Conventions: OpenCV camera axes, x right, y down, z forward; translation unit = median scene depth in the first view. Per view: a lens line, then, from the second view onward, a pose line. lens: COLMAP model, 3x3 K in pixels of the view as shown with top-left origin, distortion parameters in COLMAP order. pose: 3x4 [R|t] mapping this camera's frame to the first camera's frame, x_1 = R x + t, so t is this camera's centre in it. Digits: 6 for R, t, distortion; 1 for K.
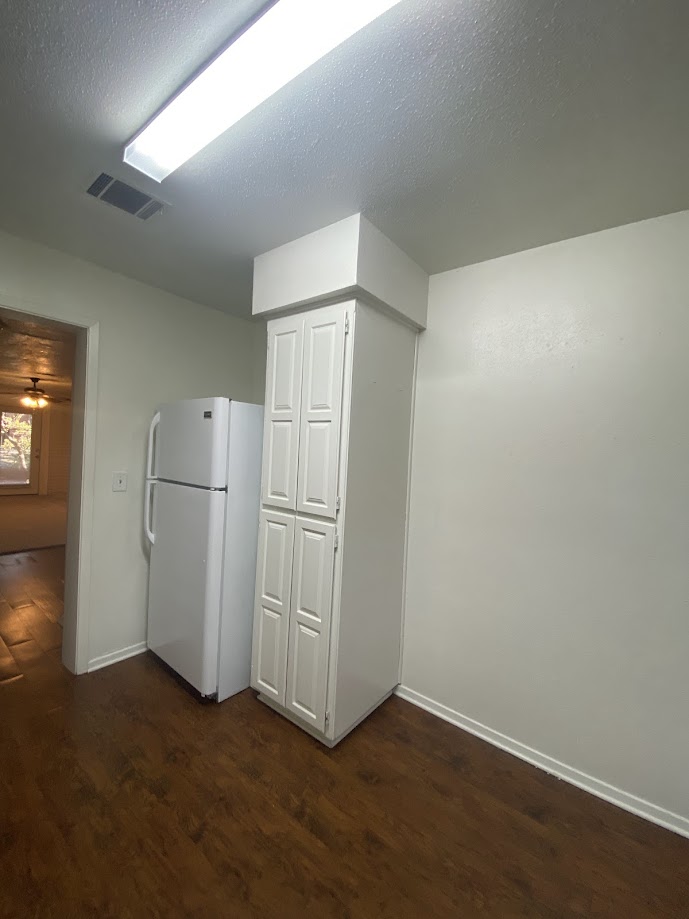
lens RADIAL K [[377.9, 0, 344.0], [0, 377.9, 460.6], [0, 0, 1]] dist [0.001488, -0.000035]
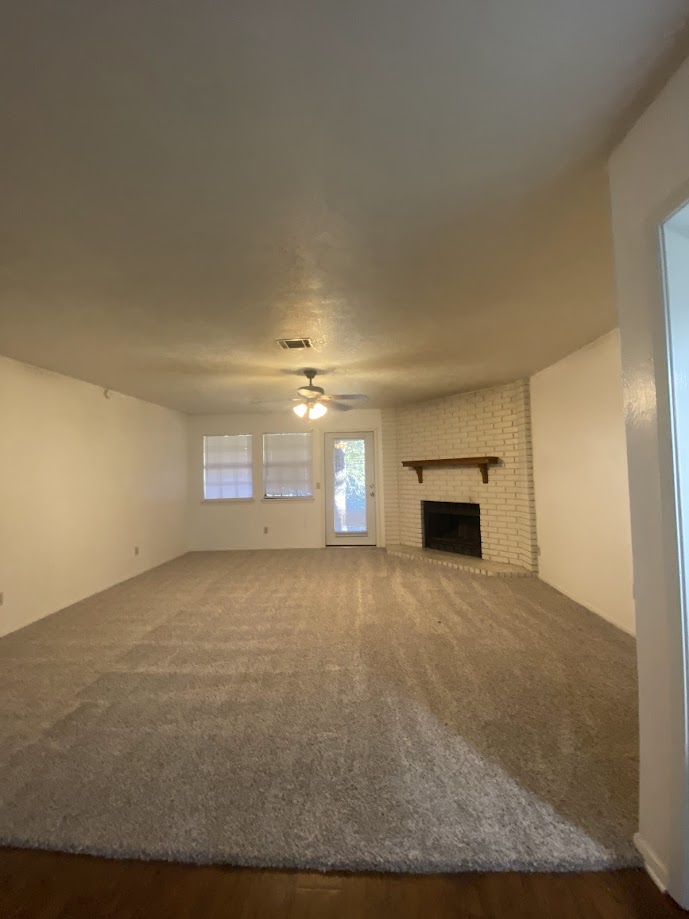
lens RADIAL K [[373.9, 0, 341.2], [0, 373.9, 457.1], [0, 0, 1]] dist [0.024632, -0.021955]
pose [[0.572472, -0.072019, -0.816755, -0.328609], [0.029026, 0.997291, -0.067594, -0.045444], [0.819411, 0.014989, 0.573011, 0.702176]]
